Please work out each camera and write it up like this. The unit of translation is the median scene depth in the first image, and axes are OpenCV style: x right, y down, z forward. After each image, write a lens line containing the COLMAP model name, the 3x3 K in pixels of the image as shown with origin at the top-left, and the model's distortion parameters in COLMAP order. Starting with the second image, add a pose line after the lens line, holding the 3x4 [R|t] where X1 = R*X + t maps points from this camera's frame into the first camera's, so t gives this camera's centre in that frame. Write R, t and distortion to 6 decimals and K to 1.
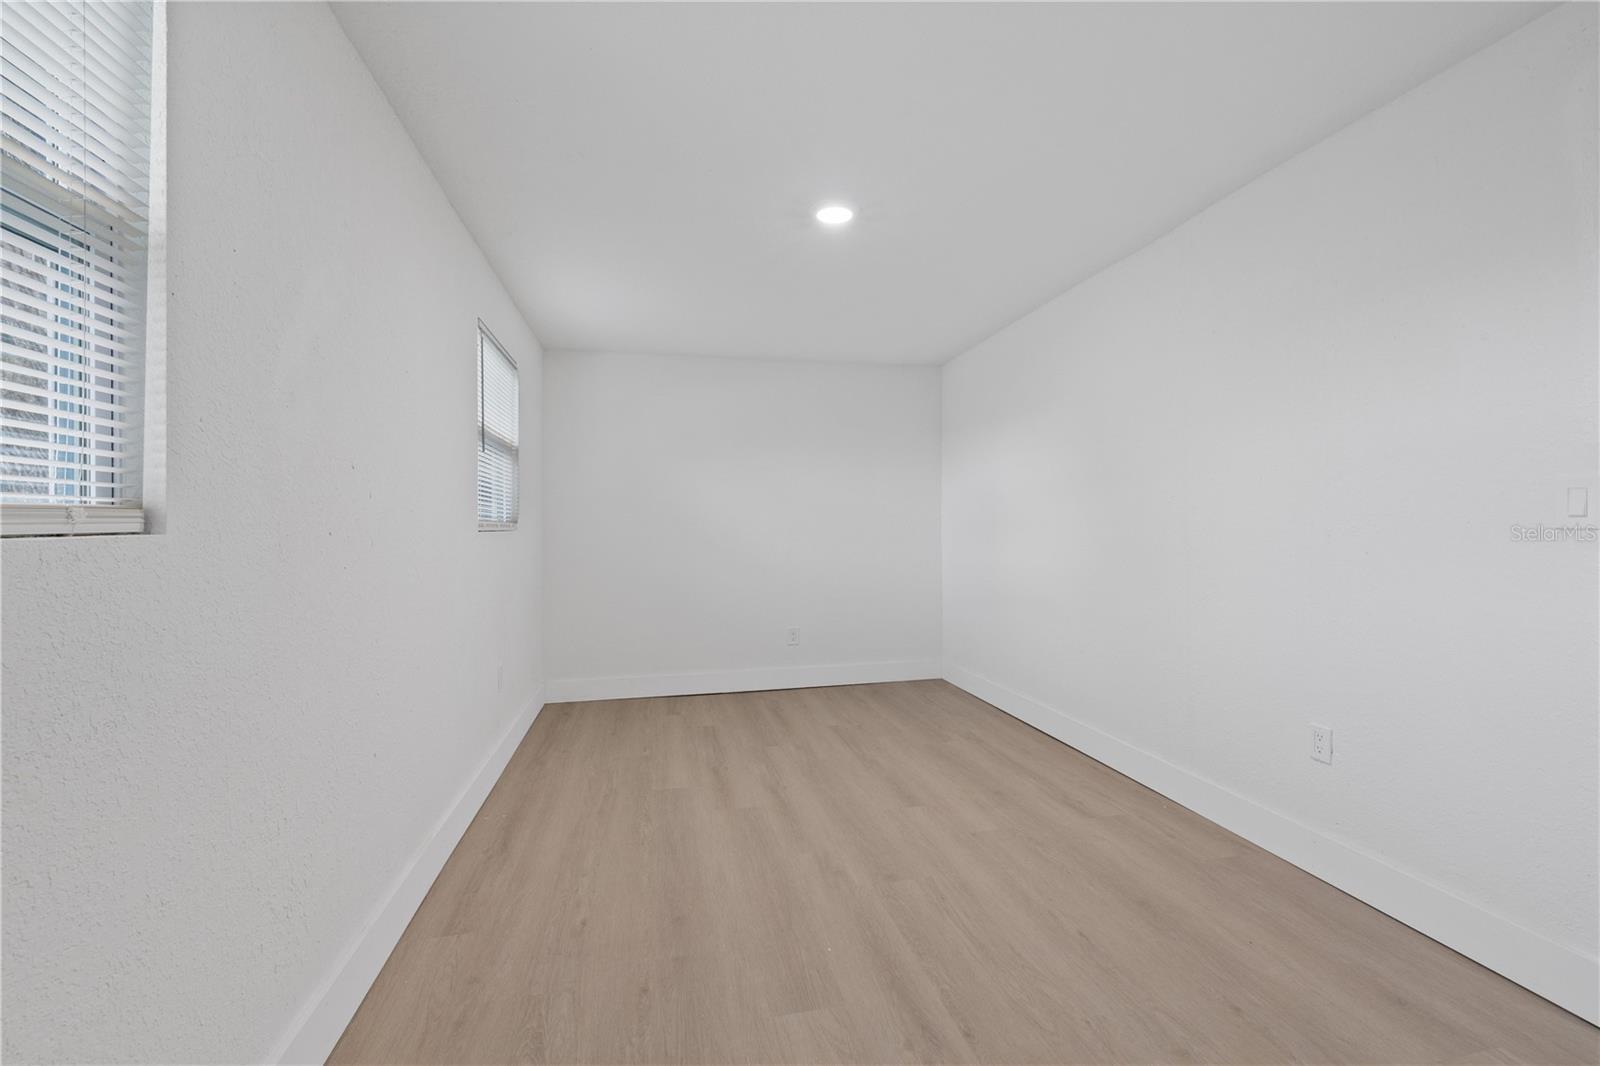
lens RADIAL K [[673.5, 0, 805.5], [0, 673.5, 529.8], [0, 0, 1]] dist [-0.009147, -0.000380]
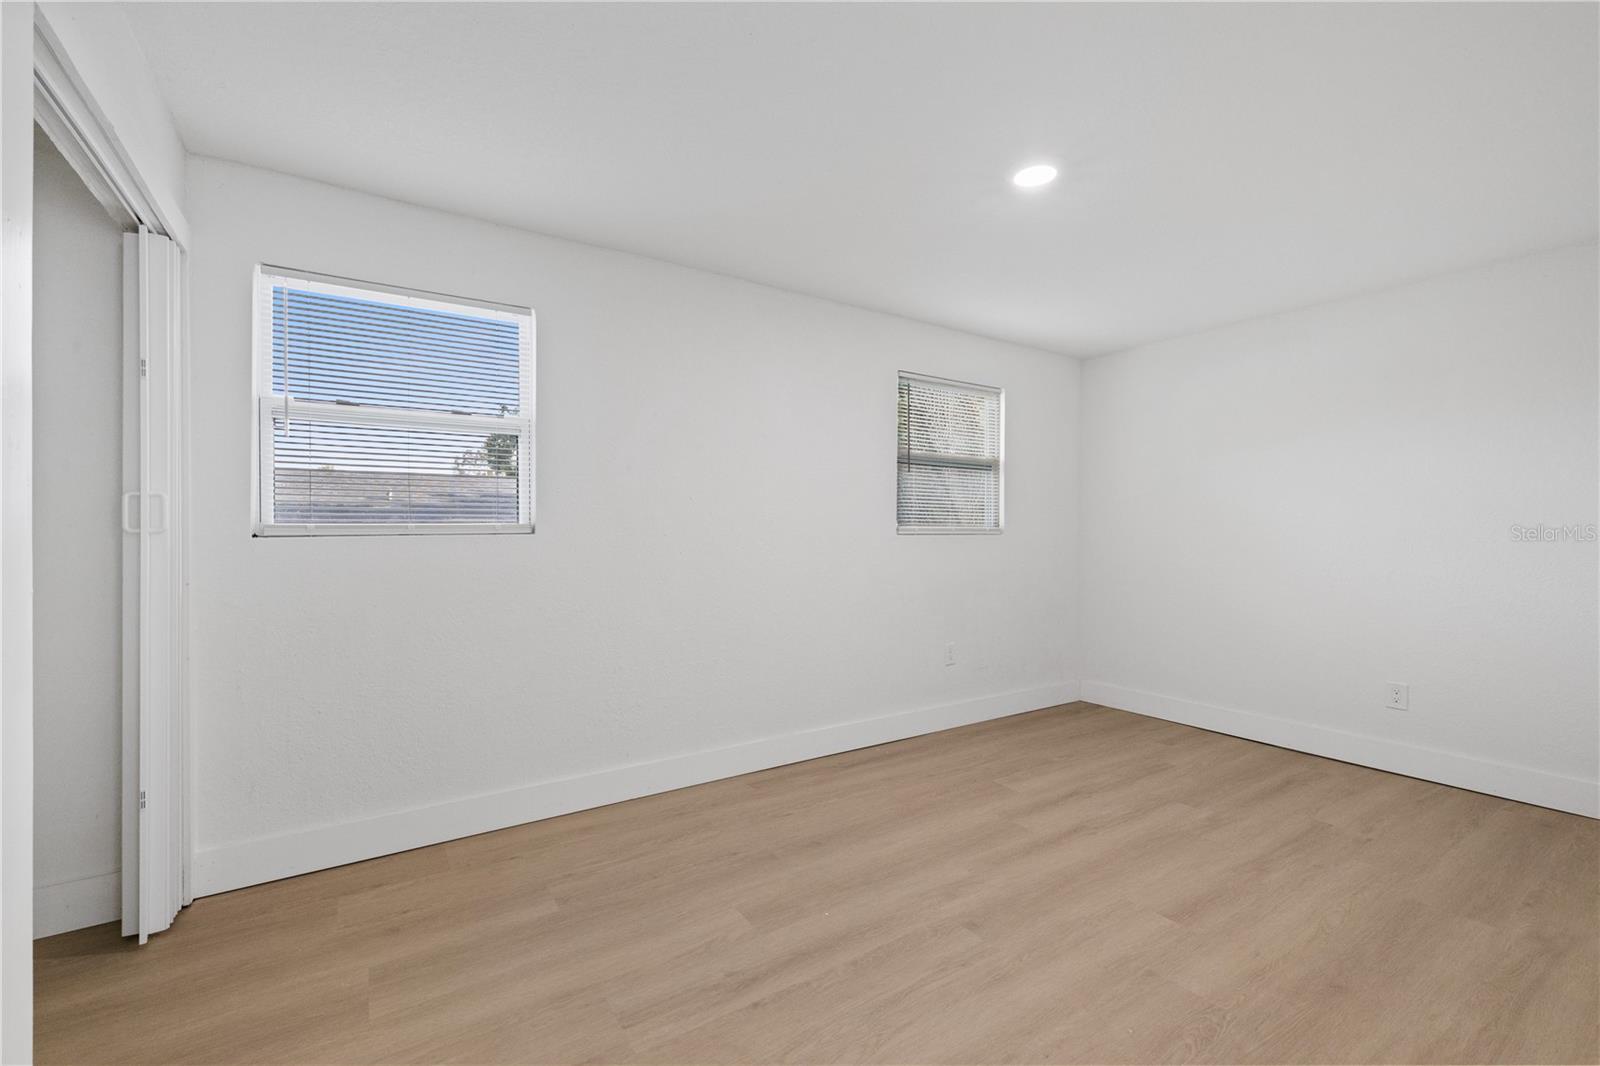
lens RADIAL K [[676.5, 0, 800.0], [0, 676.5, 533.0], [0, 0, 1]] dist [-0.001832, -0.000754]
pose [[0.357559, 0.008523, -0.933852, 0.757523], [-0.007682, 0.999951, 0.006184, -0.002734], [0.933859, 0.004963, 0.357607, 0.404968]]
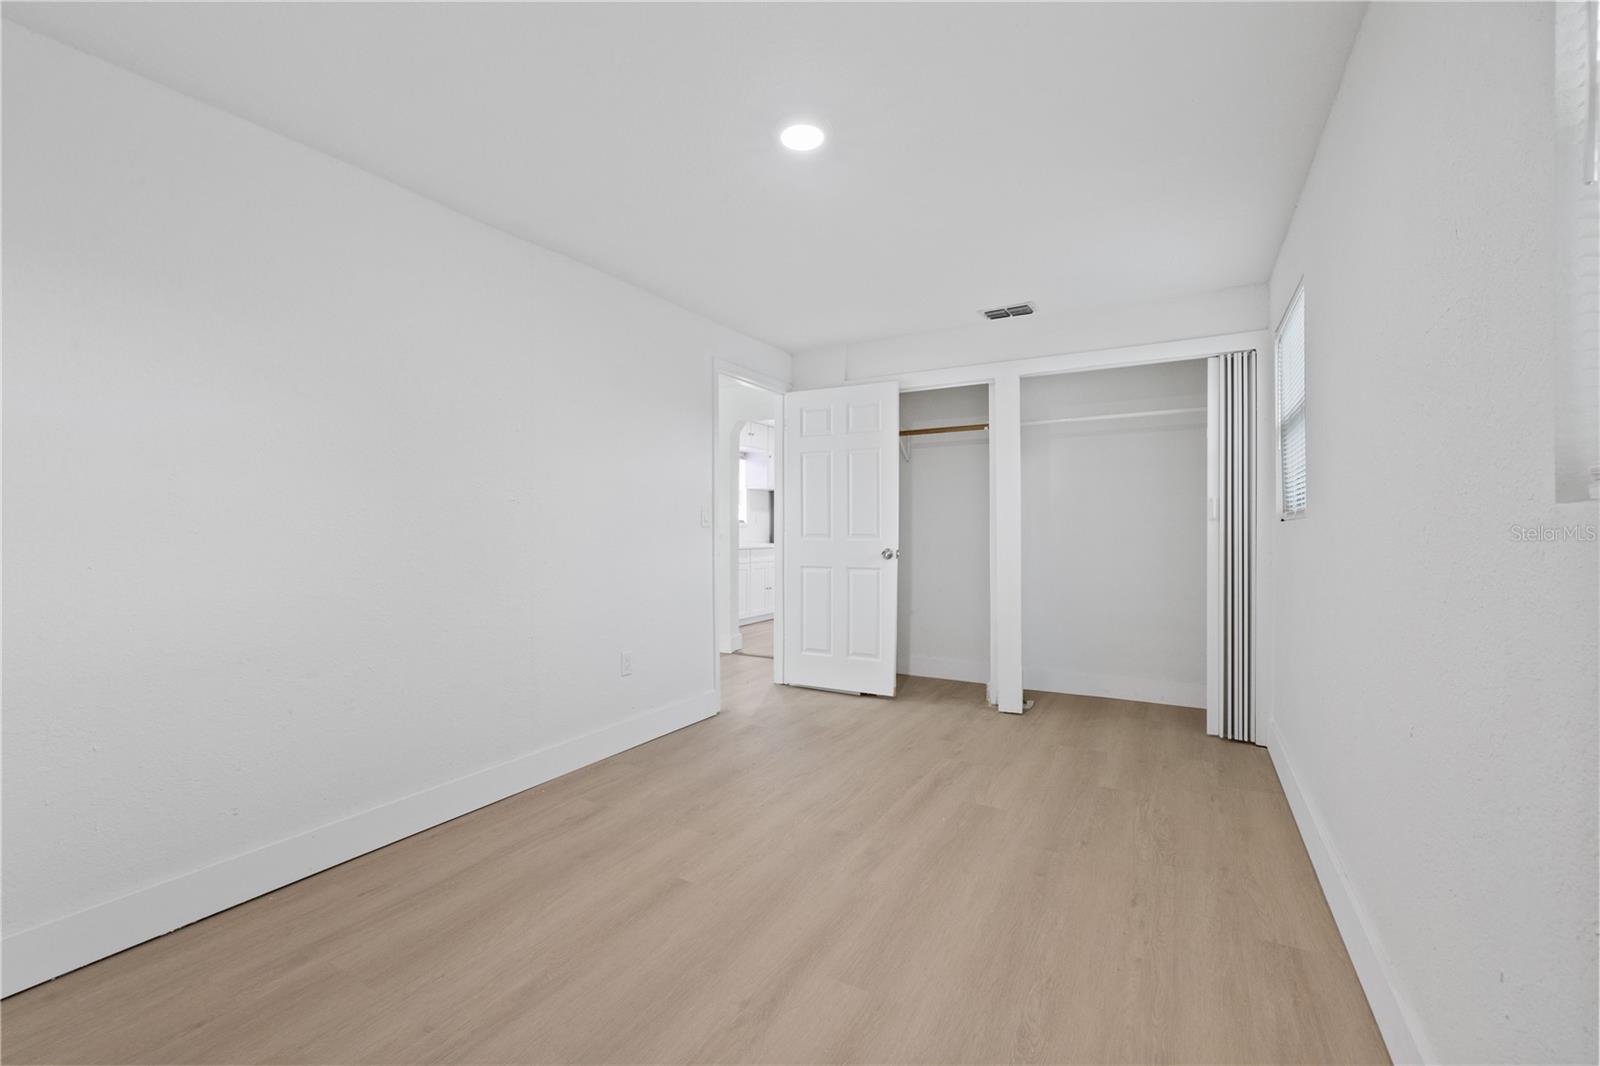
lens RADIAL K [[676.5, 0, 800.0], [0, 676.5, 533.0], [0, 0, 1]] dist [-0.001832, -0.000754]
pose [[-0.739985, 0.007457, 0.672582, -0.501511], [0.013924, 0.999894, 0.004234, 0.014574], [-0.672480, 0.012498, -0.740010, 1.616147]]
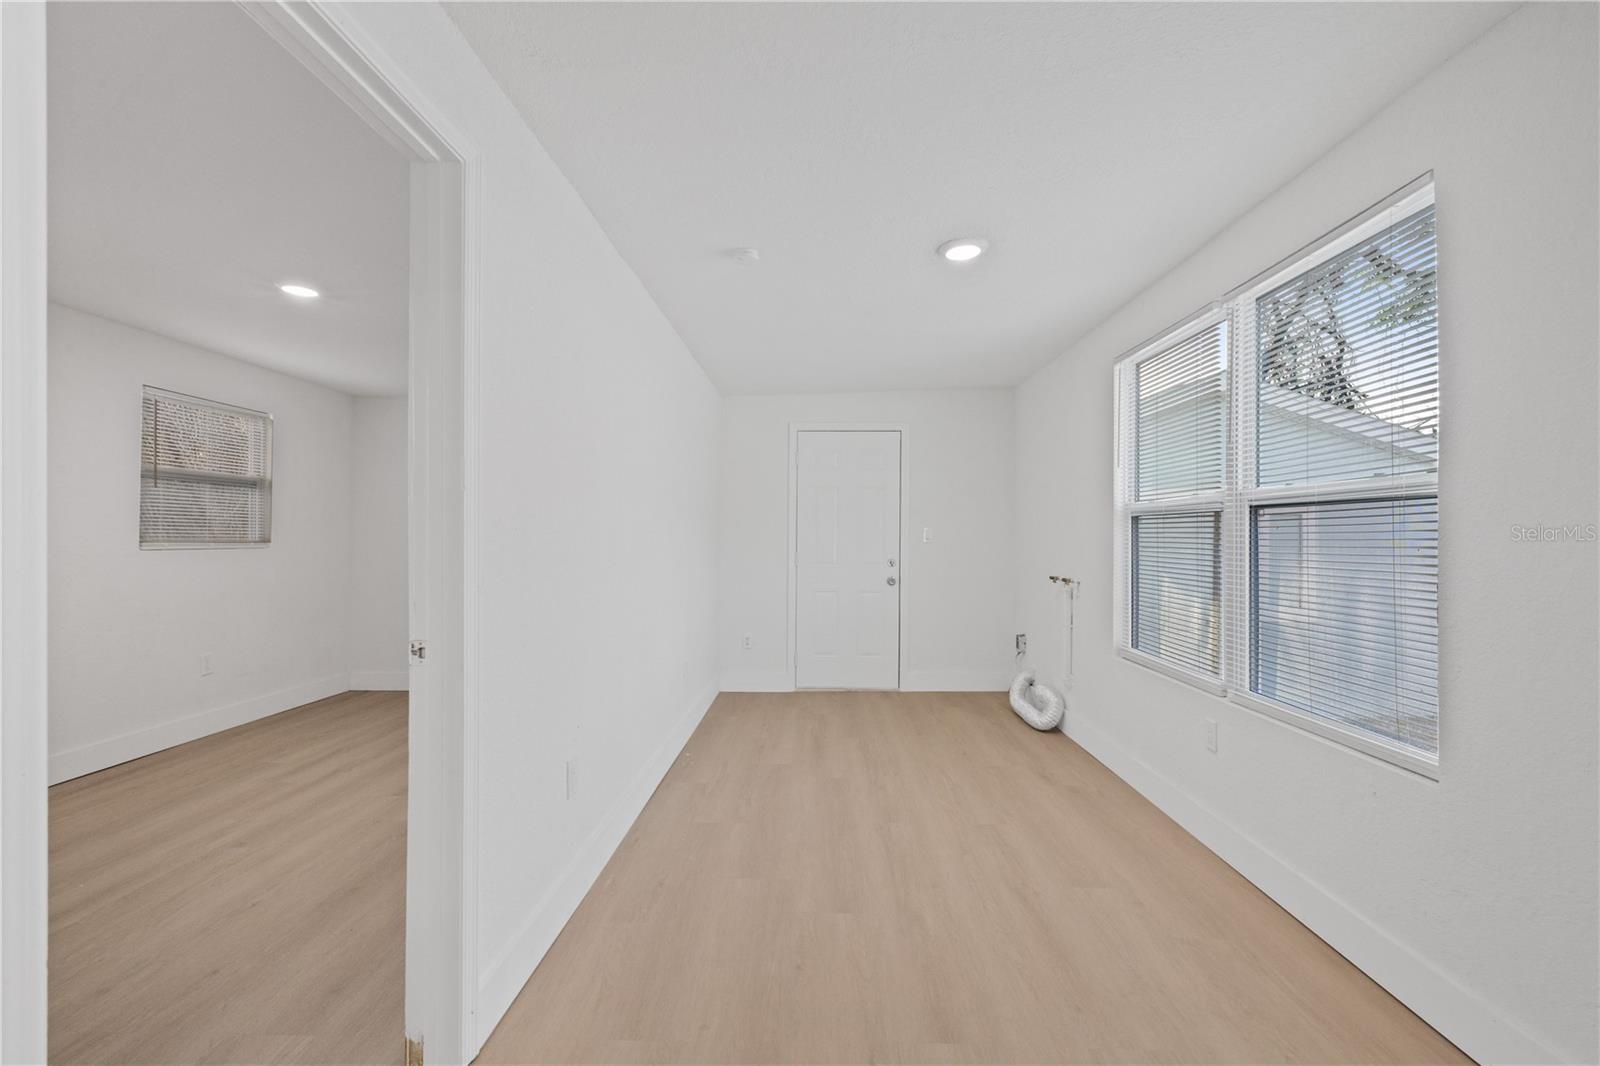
lens RADIAL K [[676.5, 0, 800.0], [0, 676.5, 533.0], [0, 0, 1]] dist [-0.001832, -0.000754]
pose [[0.969431, 0.006029, -0.245288, 1.197724], [-0.009008, 0.999899, -0.011026, -0.026327], [0.245197, 0.012898, 0.969388, 0.065164]]
